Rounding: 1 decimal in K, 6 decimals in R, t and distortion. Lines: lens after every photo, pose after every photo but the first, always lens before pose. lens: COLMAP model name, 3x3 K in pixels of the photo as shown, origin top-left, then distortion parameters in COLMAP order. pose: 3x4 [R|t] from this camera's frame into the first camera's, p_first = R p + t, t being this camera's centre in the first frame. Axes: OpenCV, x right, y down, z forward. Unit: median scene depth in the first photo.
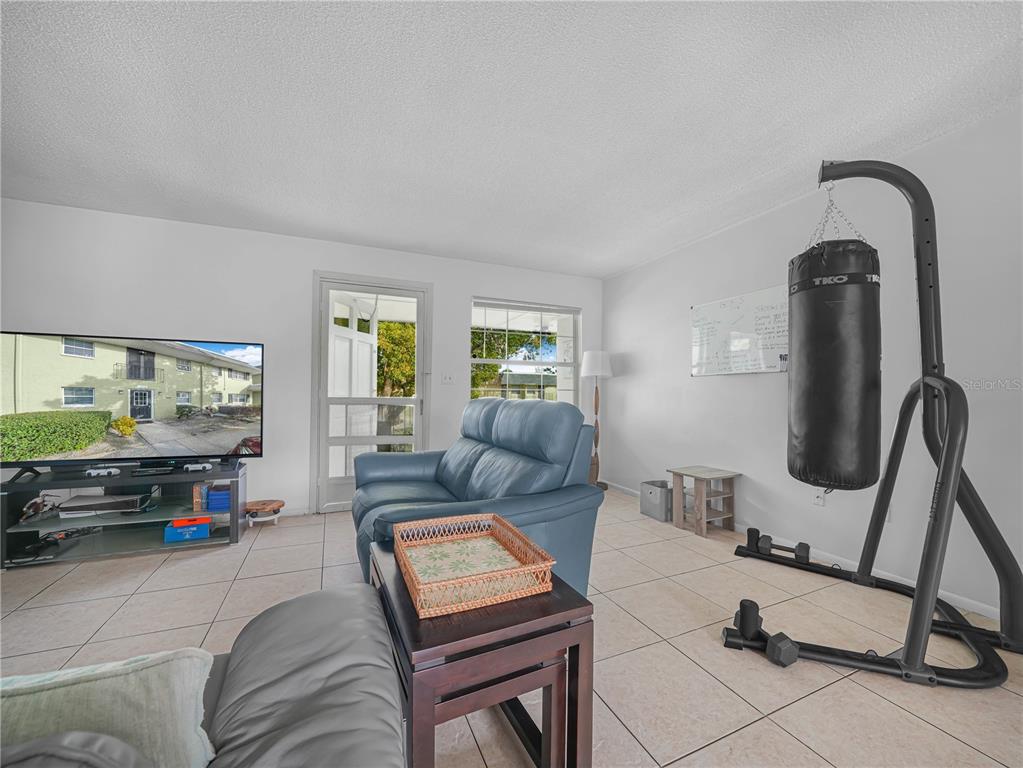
lens RADIAL K [[418.7, 0, 512.5], [0, 418.7, 387.7], [0, 0, 1]] dist [-0.009378, 0.000202]
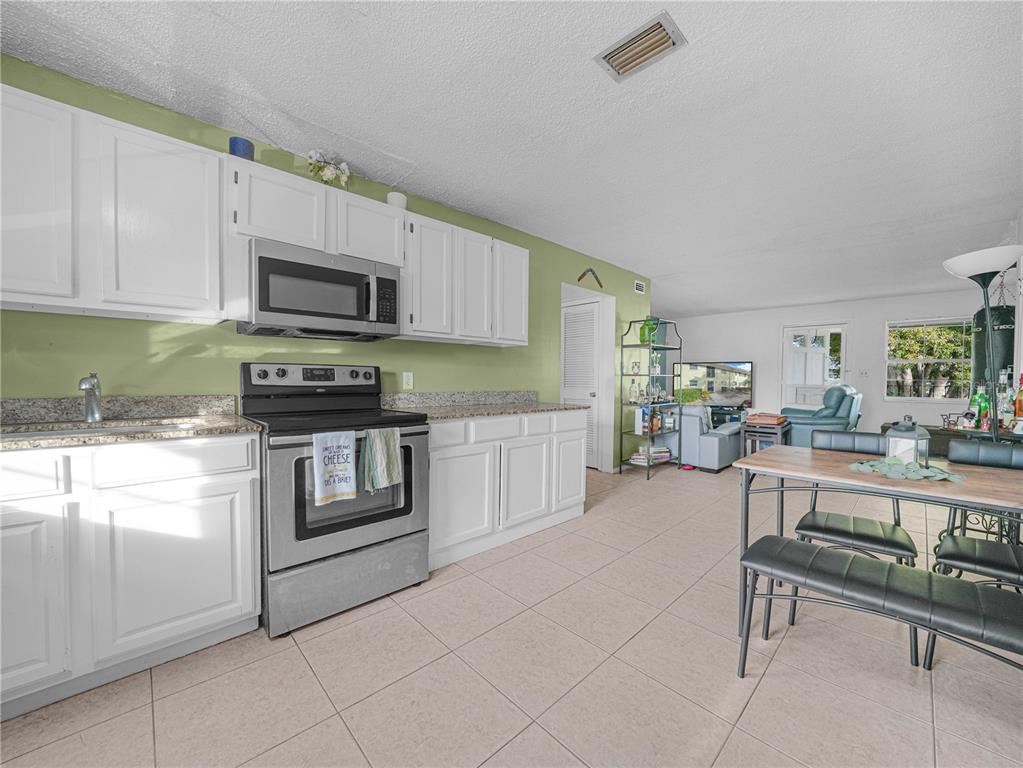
lens RADIAL K [[418.7, 0, 519.0], [0, 418.7, 385.1], [0, 0, 1]] dist [-0.009378, 0.000202]
pose [[0.383983, 0.006752, -0.923315, 1.171547], [0.014852, 0.999799, 0.013487, -0.024028], [0.923221, -0.018892, 0.383806, -1.233063]]
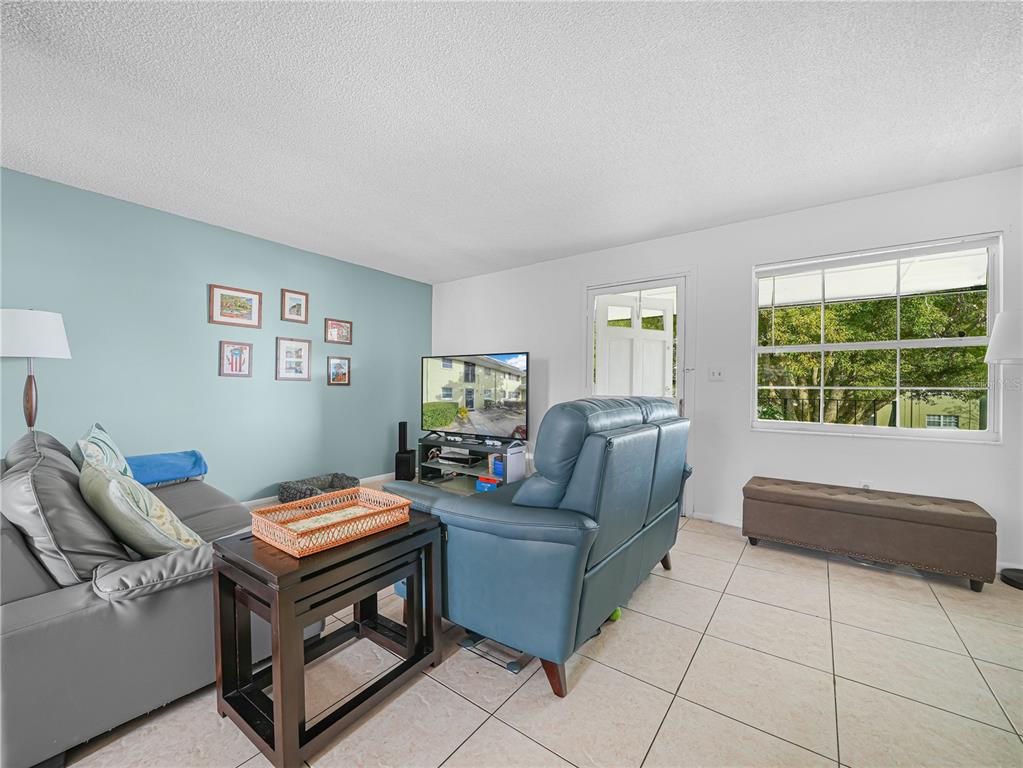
lens RADIAL K [[418.7, 0, 513.3], [0, 418.7, 392.5], [0, 0, 1]] dist [-0.009378, 0.000202]
pose [[0.511574, 0.001771, -0.859237, 0.483241], [0.006111, 0.999965, 0.005699, 0.009438], [0.859217, -0.008166, 0.511545, 0.333333]]
